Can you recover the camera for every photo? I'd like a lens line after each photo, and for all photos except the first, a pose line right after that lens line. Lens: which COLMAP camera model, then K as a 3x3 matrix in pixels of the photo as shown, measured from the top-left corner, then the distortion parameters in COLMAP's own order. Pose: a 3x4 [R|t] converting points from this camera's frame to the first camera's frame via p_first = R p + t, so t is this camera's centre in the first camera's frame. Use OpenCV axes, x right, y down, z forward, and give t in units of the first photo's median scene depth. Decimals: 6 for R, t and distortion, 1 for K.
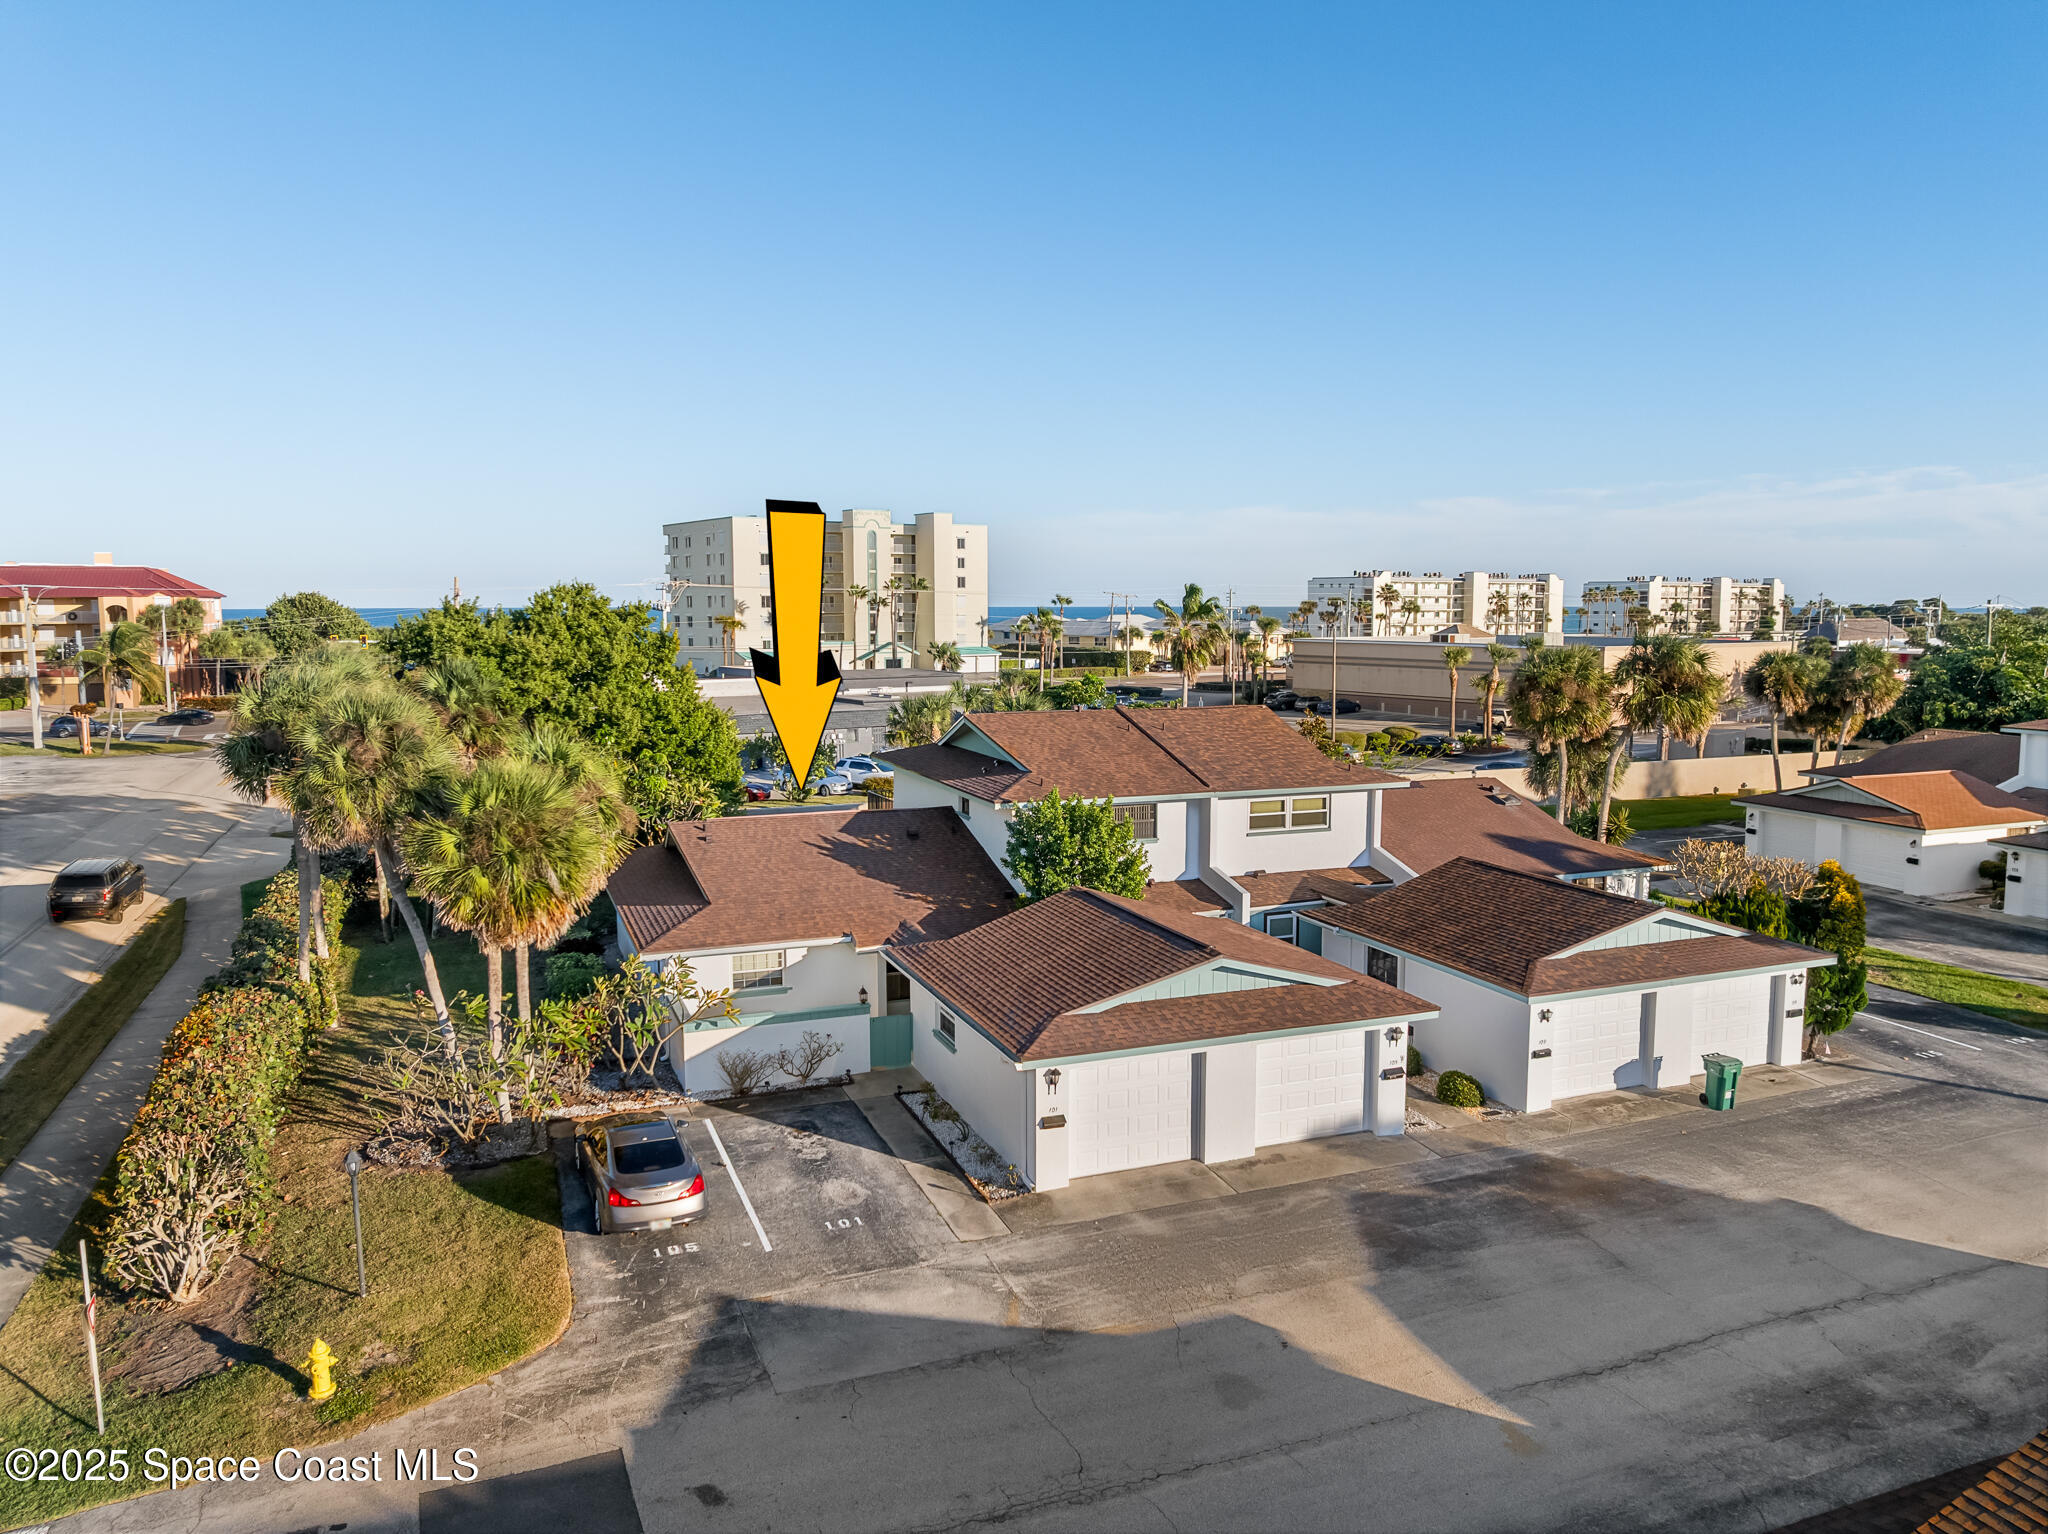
lens RADIAL K [[1447.4, 0, 1037.7], [0, 1447.4, 783.6], [0, 0, 1]] dist [-0.046525, -0.002888]
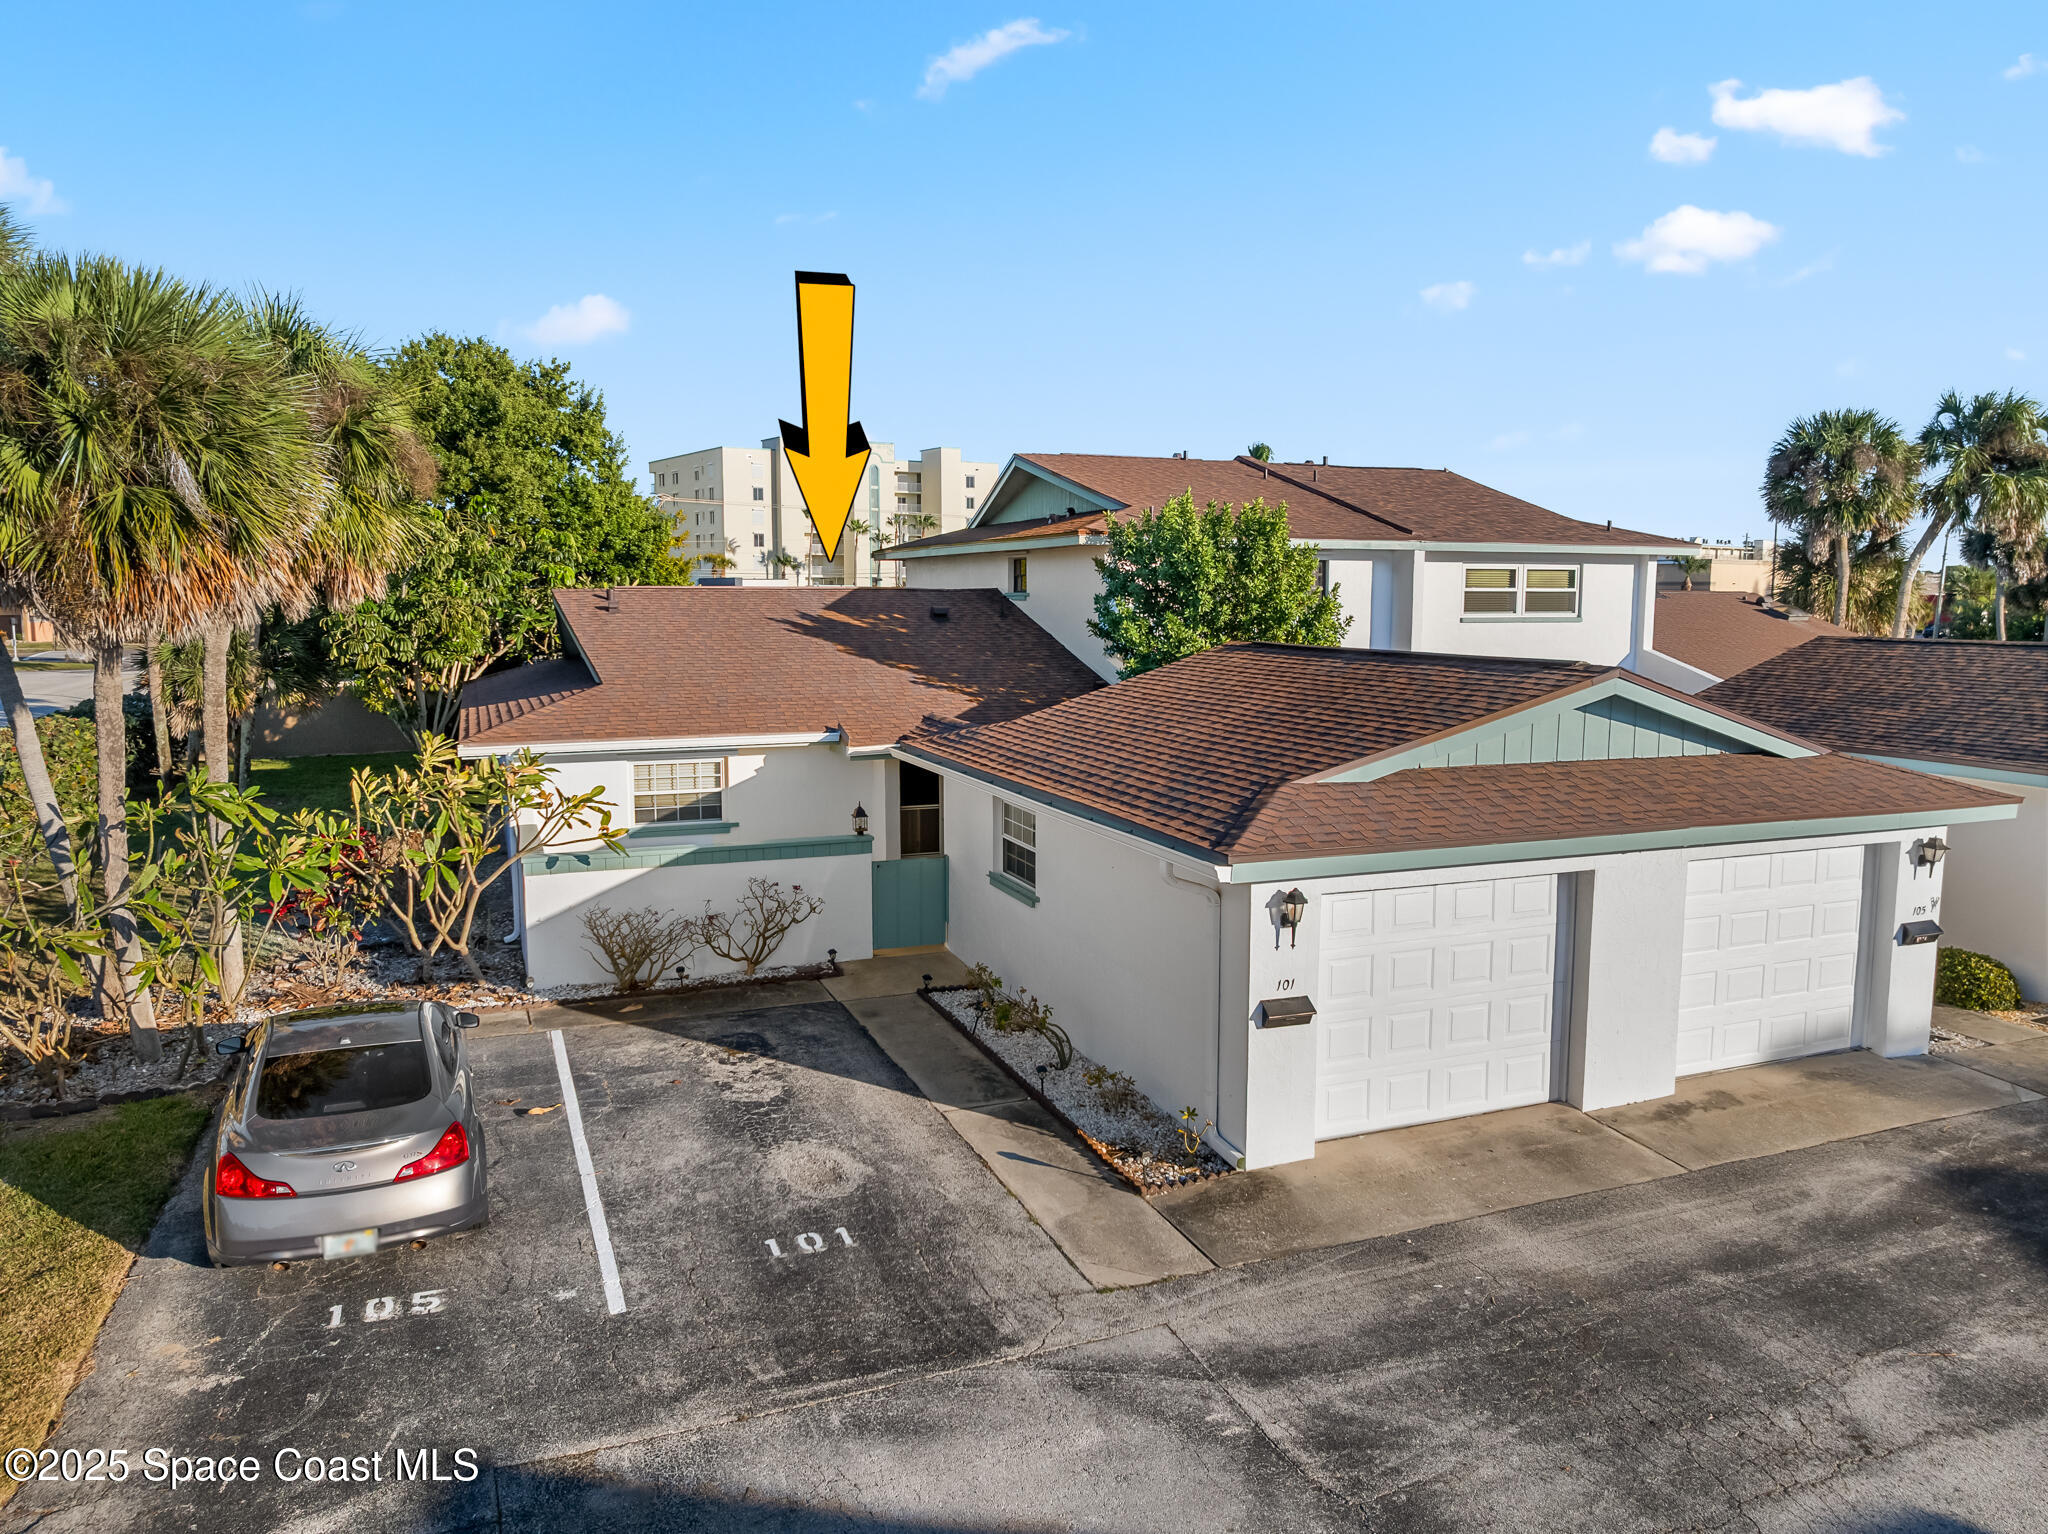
lens RADIAL K [[1447.4, 0, 1021.3], [0, 1447.4, 773.5], [0, 0, 1]] dist [-0.046525, -0.002888]
pose [[0.999919, -0.000650, -0.012728, -0.061771], [0.000622, 0.999997, -0.002169, 0.155004], [0.012729, 0.002161, 0.999917, 0.530967]]
